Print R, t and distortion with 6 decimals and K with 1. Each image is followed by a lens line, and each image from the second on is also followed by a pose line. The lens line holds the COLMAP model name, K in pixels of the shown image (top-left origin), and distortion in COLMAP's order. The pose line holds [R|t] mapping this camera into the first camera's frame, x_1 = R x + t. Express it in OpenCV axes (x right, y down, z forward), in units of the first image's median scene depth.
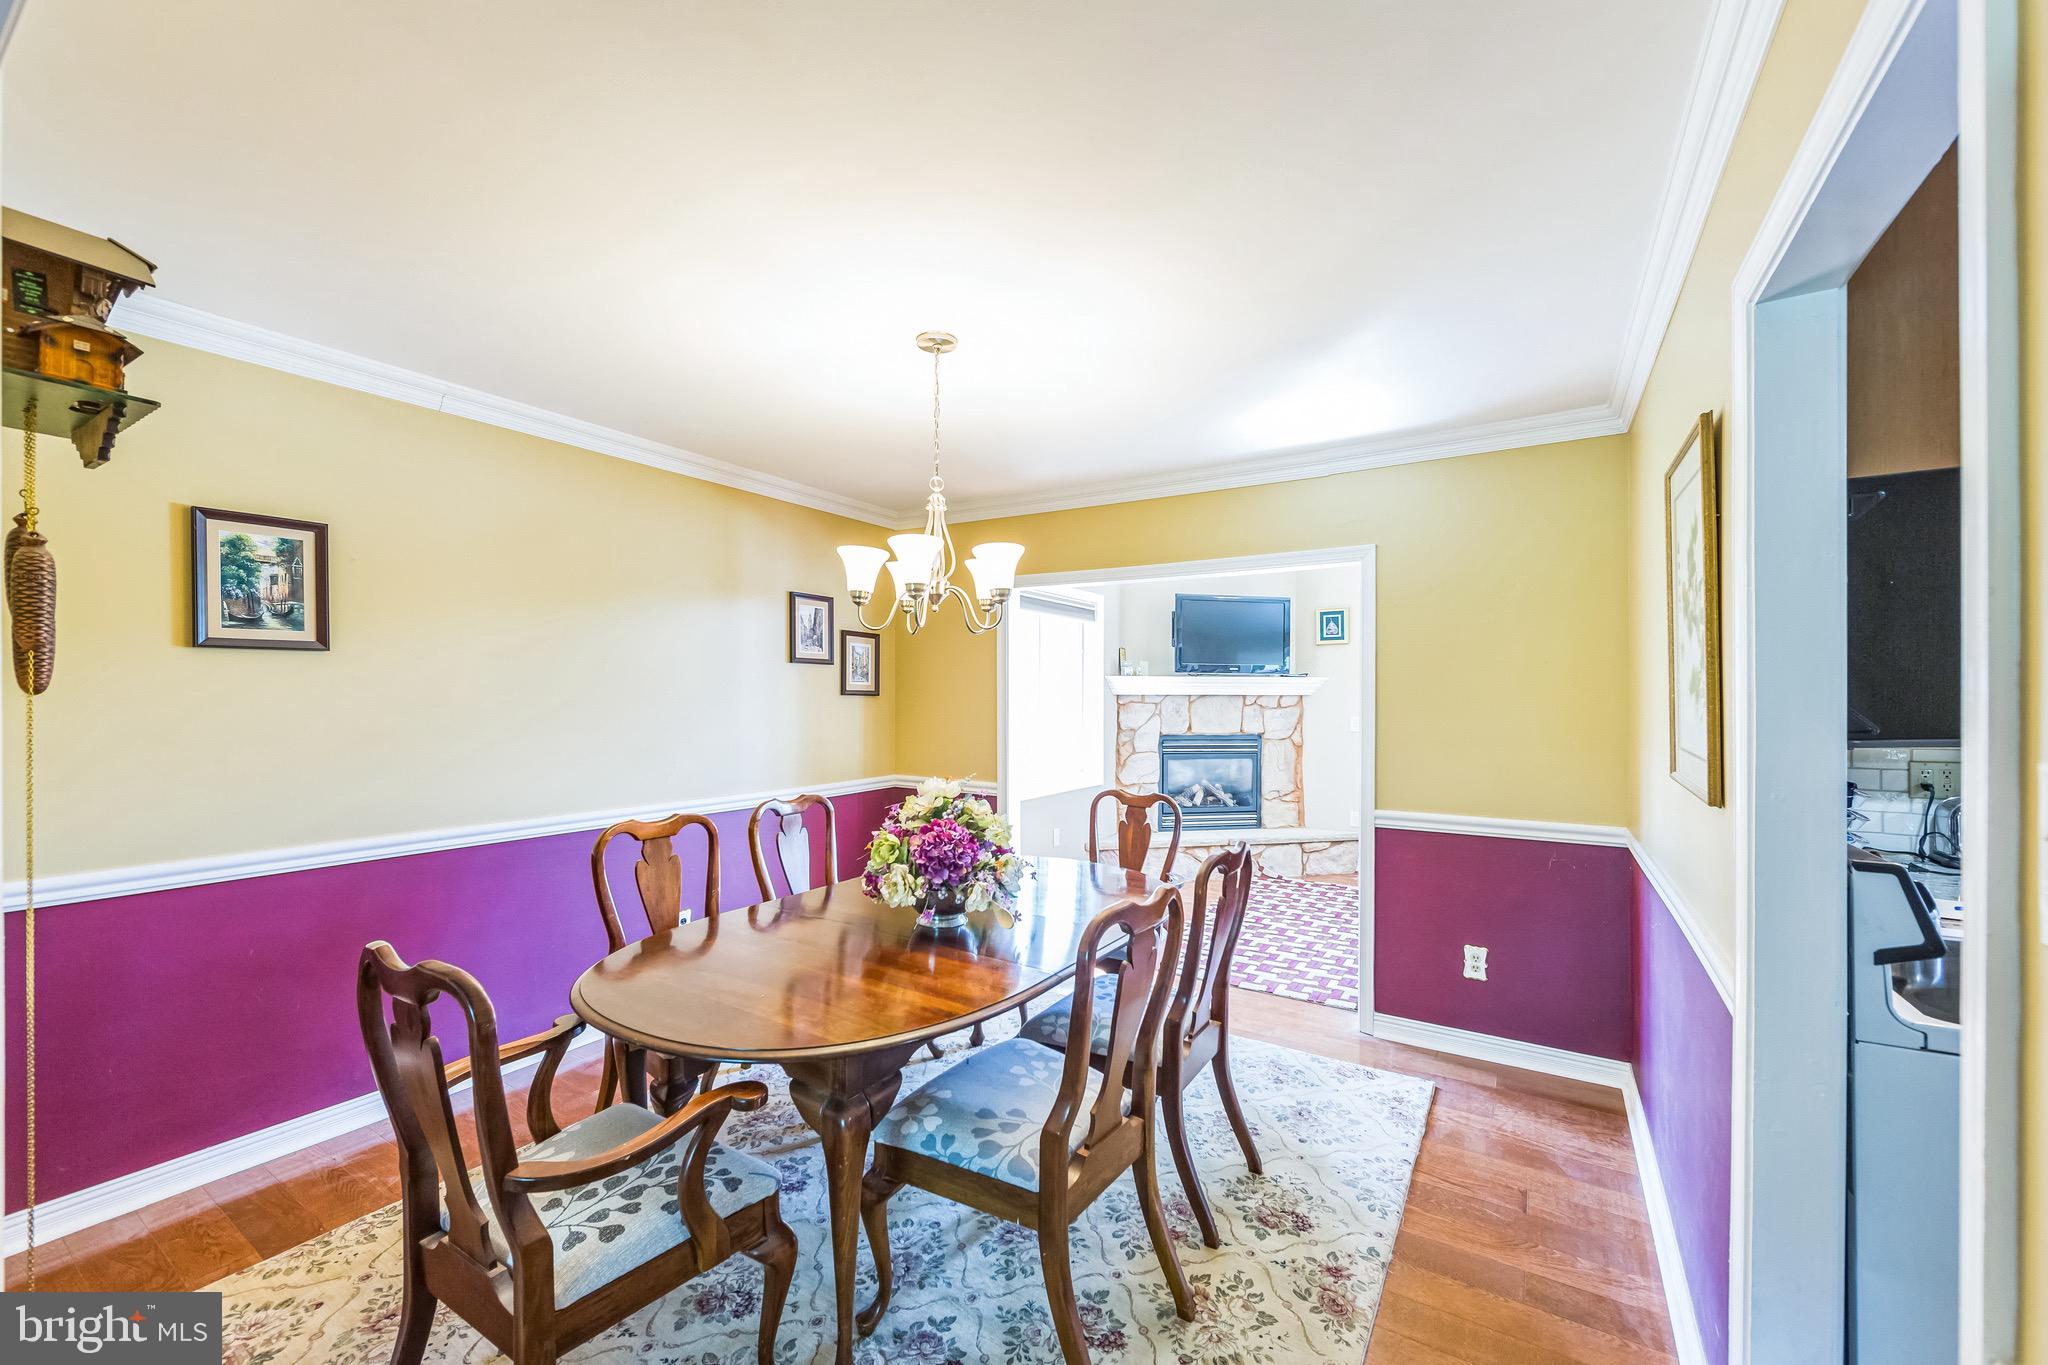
lens RADIAL K [[810.7, 0, 1032.7], [0, 810.7, 707.8], [0, 0, 1]] dist [-0.000229, -0.000044]
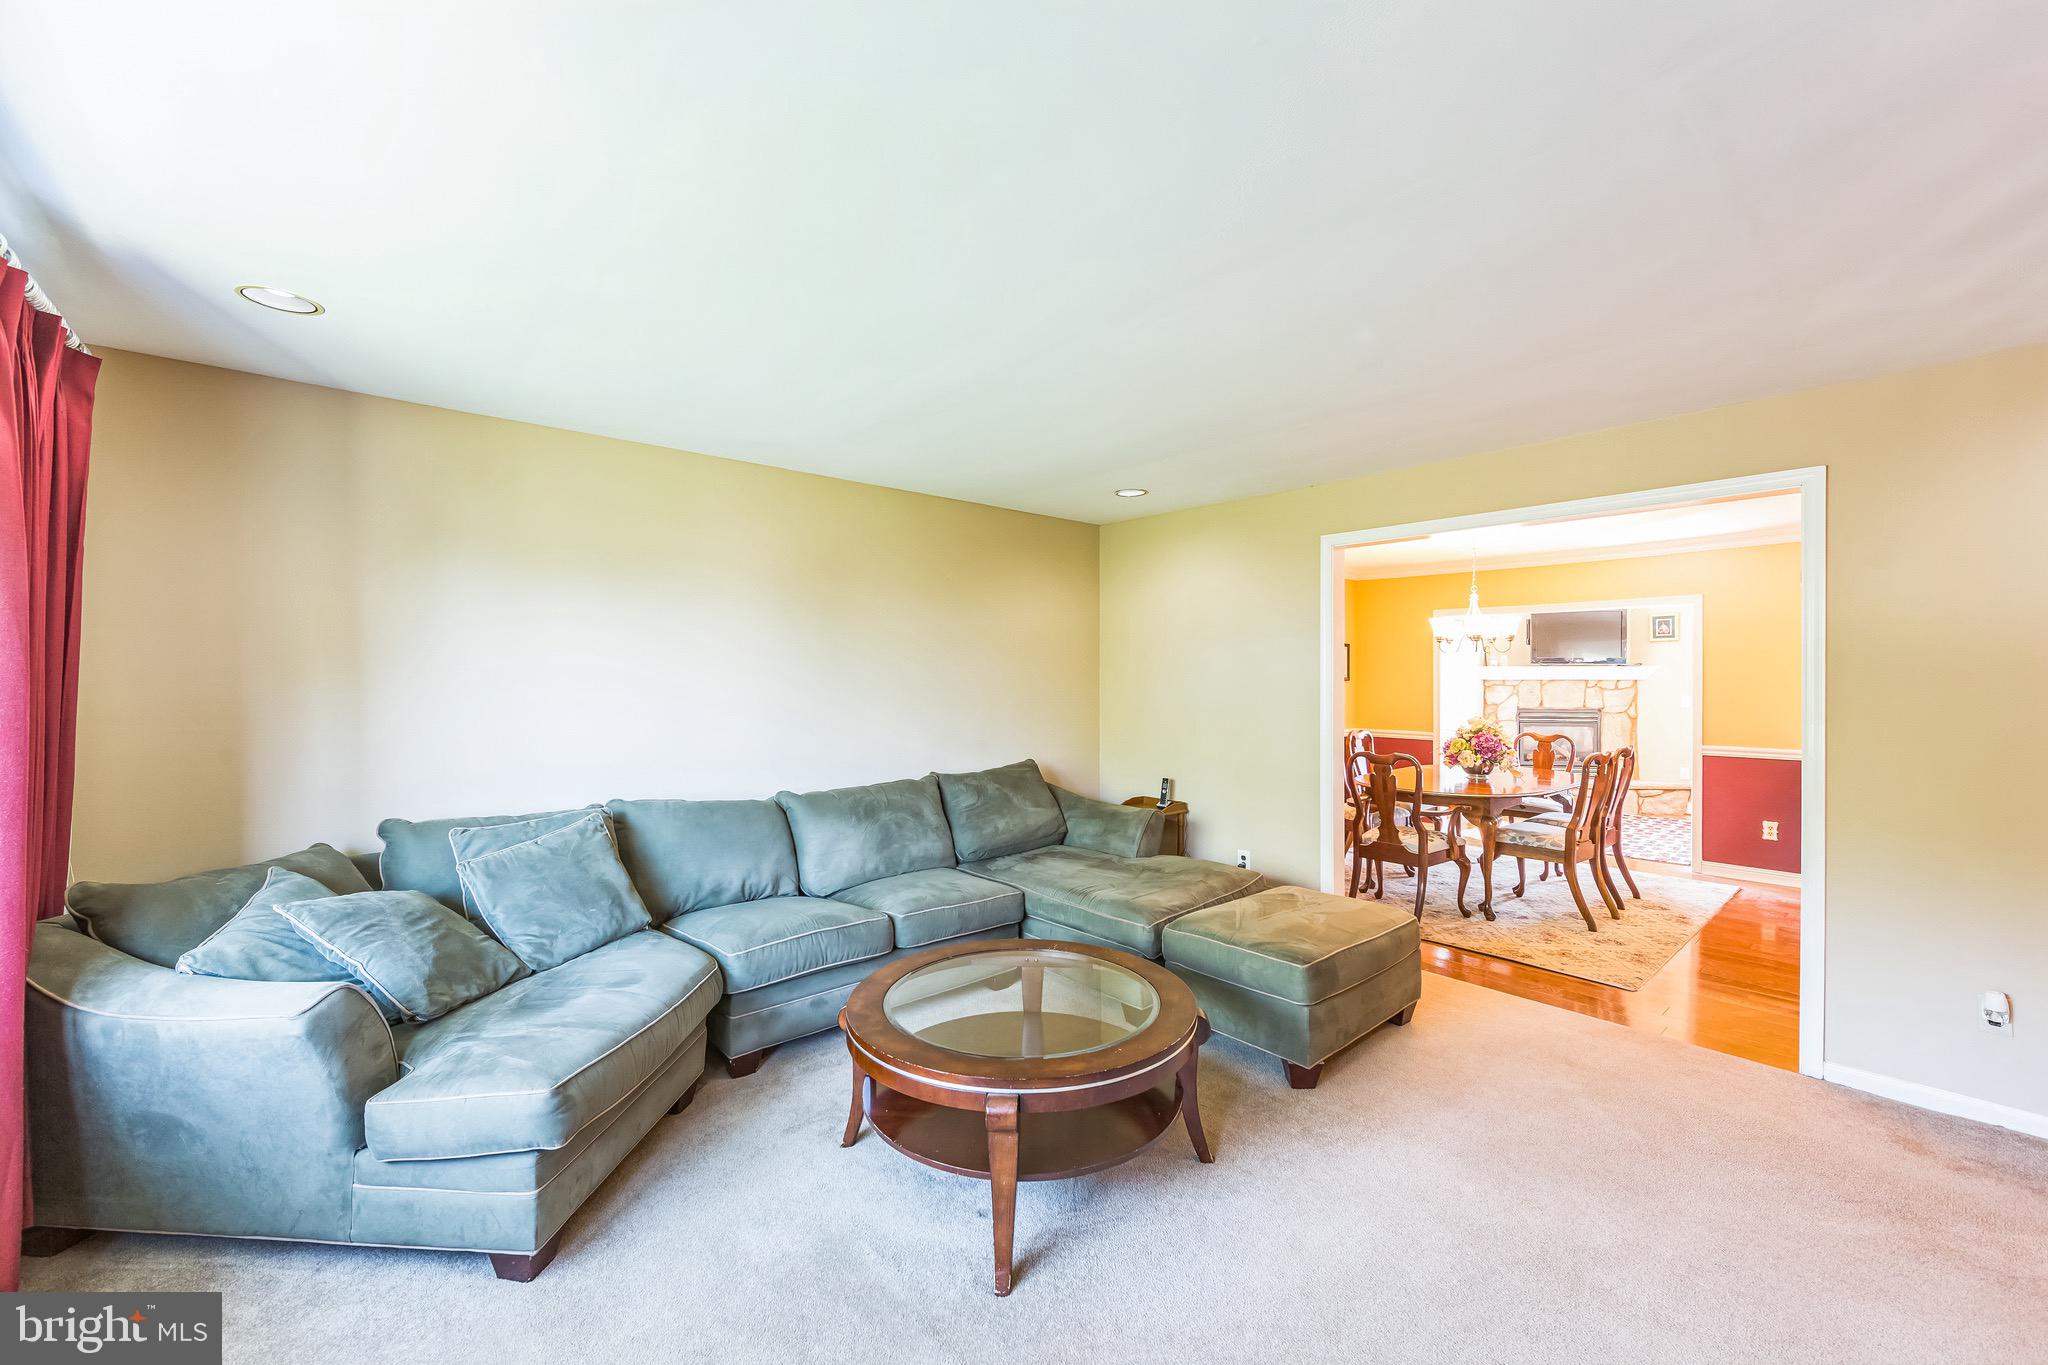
lens RADIAL K [[808.0, 0, 1025.1], [0, 808.0, 686.1], [0, 0, 1]] dist [0.000911, -0.000002]
pose [[0.955608, 0.003148, -0.294625, -0.449337], [-0.004978, 0.999973, -0.005464, 0.013424], [0.294600, 0.006688, 0.955597, -1.071098]]
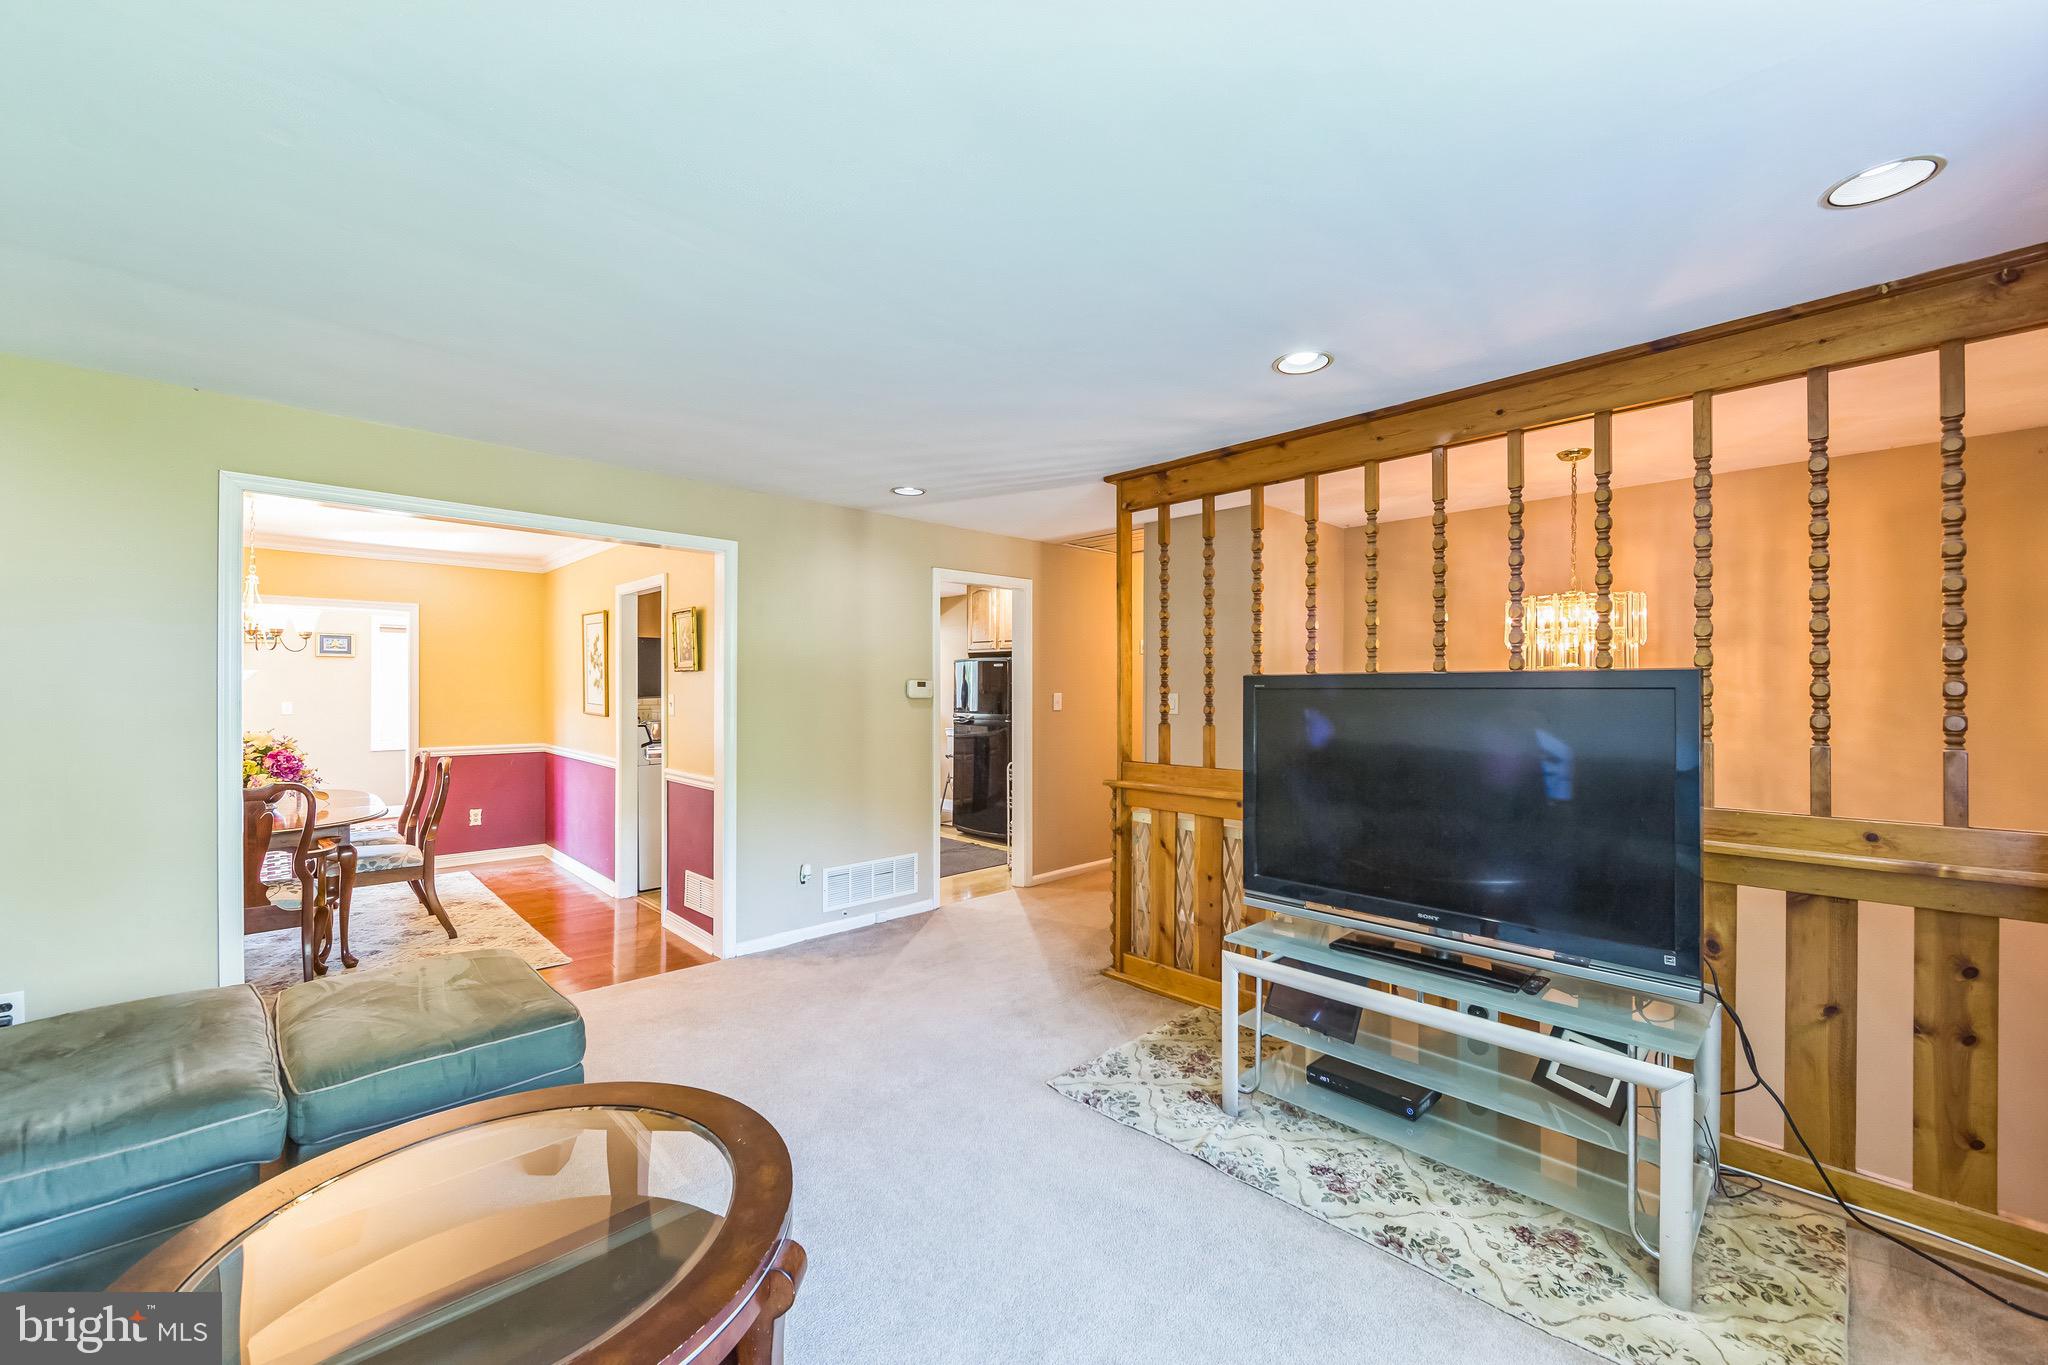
lens RADIAL K [[808.0, 0, 1025.1], [0, 808.0, 686.1], [0, 0, 1]] dist [0.000911, -0.000002]
pose [[0.238630, 0.005125, 0.971097, -1.001215], [0.008833, 0.999933, -0.007448, 0.010386], [-0.971070, 0.010355, 0.238568, -0.757231]]
